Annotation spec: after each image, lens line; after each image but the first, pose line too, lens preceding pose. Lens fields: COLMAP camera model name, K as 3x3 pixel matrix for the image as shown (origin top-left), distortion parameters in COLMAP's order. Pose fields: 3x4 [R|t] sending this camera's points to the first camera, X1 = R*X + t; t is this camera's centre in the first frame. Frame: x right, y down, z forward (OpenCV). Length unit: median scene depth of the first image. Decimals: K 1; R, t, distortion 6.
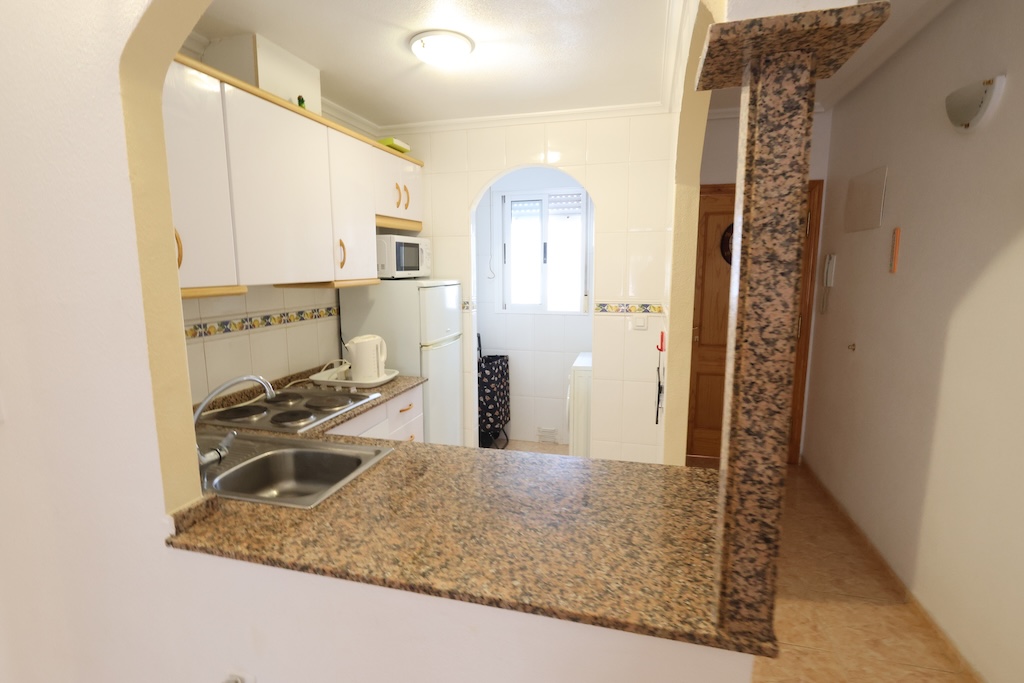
lens RADIAL K [[507.8, 0, 506.4], [0, 507.8, 344.8], [0, 0, 1]] dist [-0.000580, 0.000618]
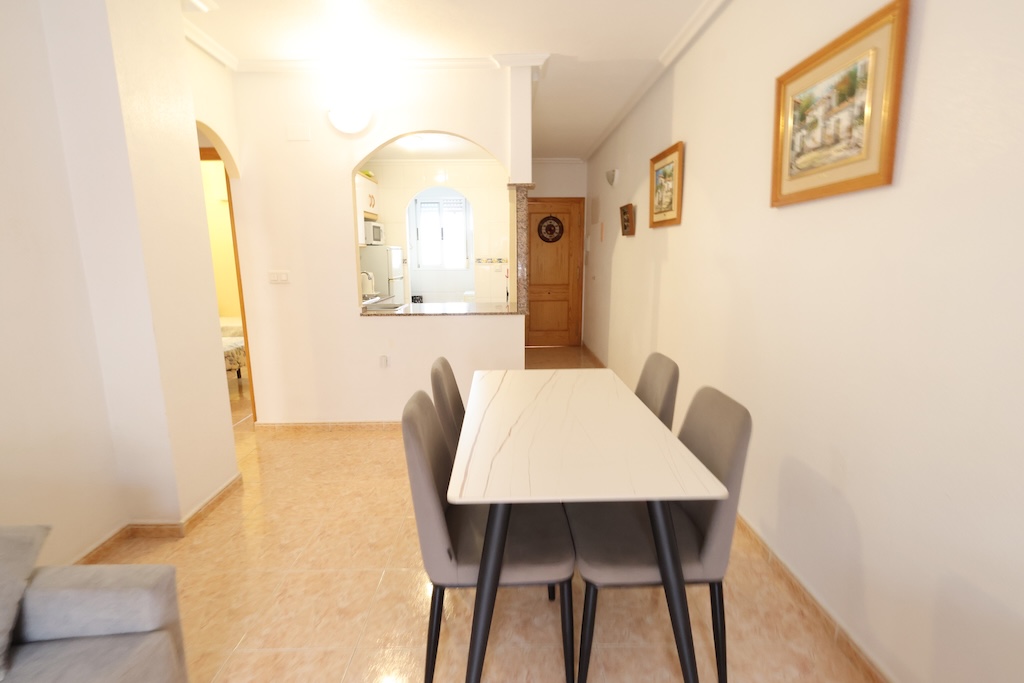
lens RADIAL K [[473.3, 0, 506.0], [0, 473.3, 343.2], [0, 0, 1]] dist [-0.000476, 0.001058]
pose [[0.962168, -0.051594, 0.267527, -0.231923], [0.042902, 0.998347, 0.038237, 0.193188], [-0.269058, -0.025313, 0.962791, -0.860486]]
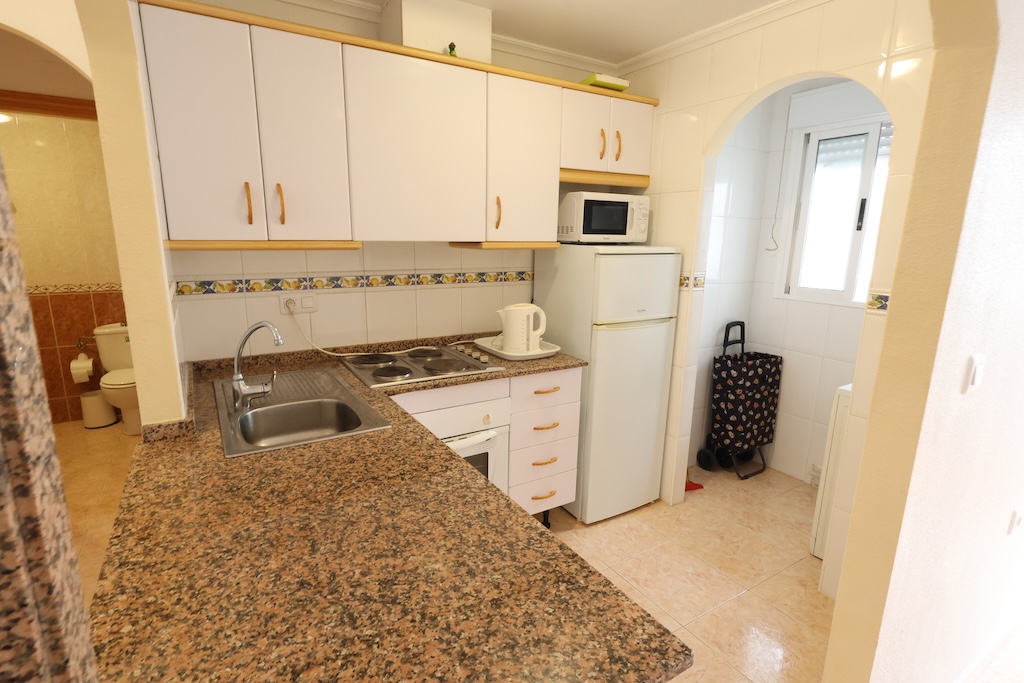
lens RADIAL K [[507.8, 0, 506.4], [0, 507.8, 344.8], [0, 0, 1]] dist [-0.000580, 0.000618]
pose [[0.730758, 0.159476, -0.663747, 0.292078], [-0.123762, 0.987166, 0.100926, -0.030923], [0.671324, 0.008394, 0.741116, 0.277148]]
